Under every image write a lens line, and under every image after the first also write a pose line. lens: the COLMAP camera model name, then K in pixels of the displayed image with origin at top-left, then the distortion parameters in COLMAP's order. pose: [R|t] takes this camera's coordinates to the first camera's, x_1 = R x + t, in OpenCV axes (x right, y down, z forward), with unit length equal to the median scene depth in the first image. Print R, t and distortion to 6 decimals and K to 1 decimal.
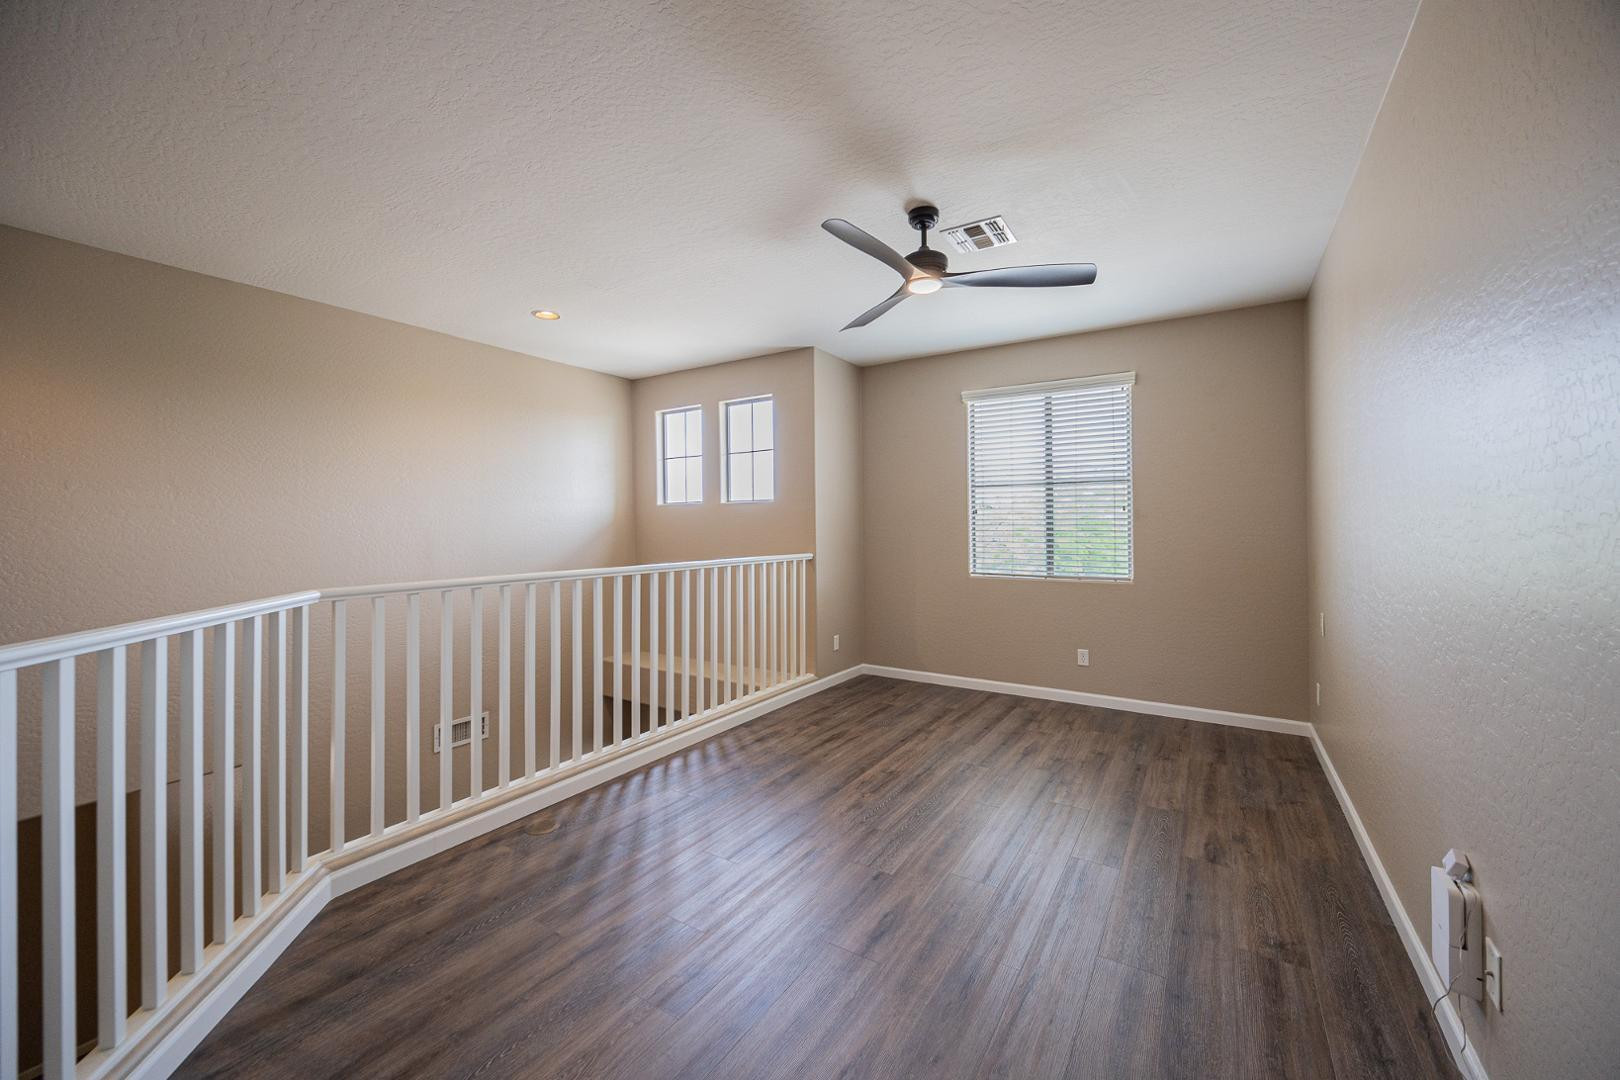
lens RADIAL K [[636.1, 0, 808.3], [0, 636.1, 532.6], [0, 0, 1]] dist [0.000930, -0.000277]
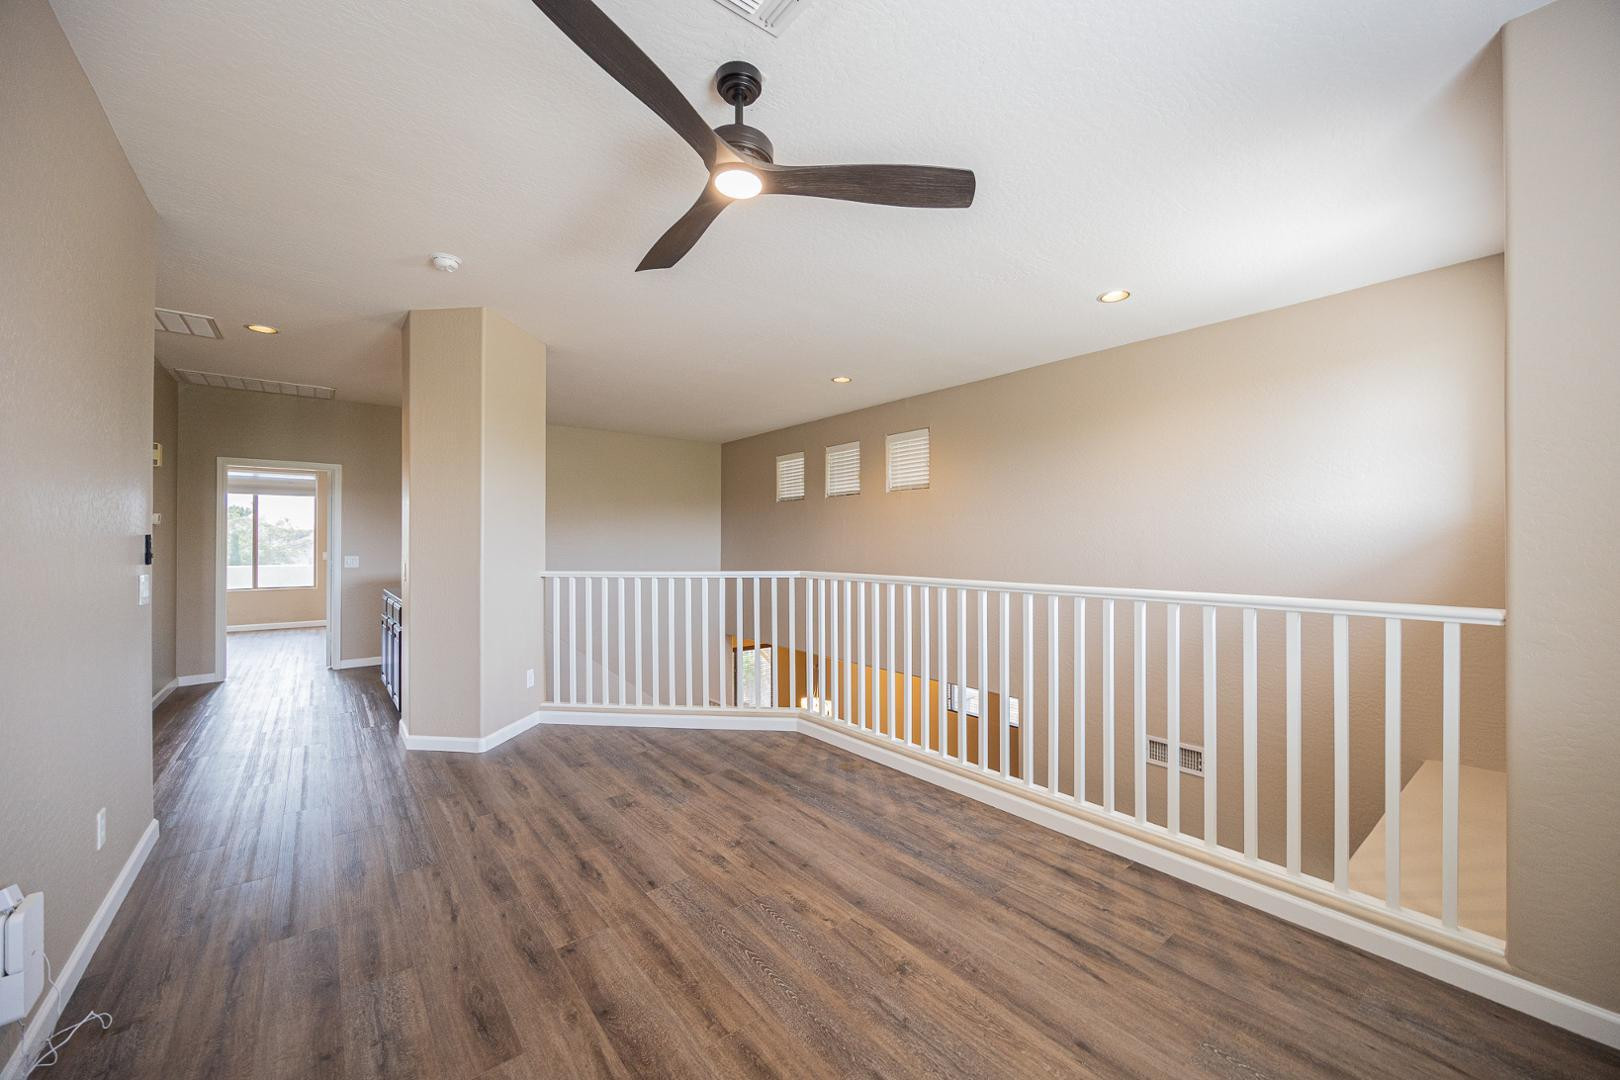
lens RADIAL K [[636.1, 0, 813.7], [0, 636.1, 535.3], [0, 0, 1]] dist [0.000930, -0.000277]
pose [[-0.336301, -0.001369, -0.941754, 0.593941], [0.000570, 0.999998, -0.001657, -0.007682], [0.941754, -0.001094, -0.336300, 0.962836]]
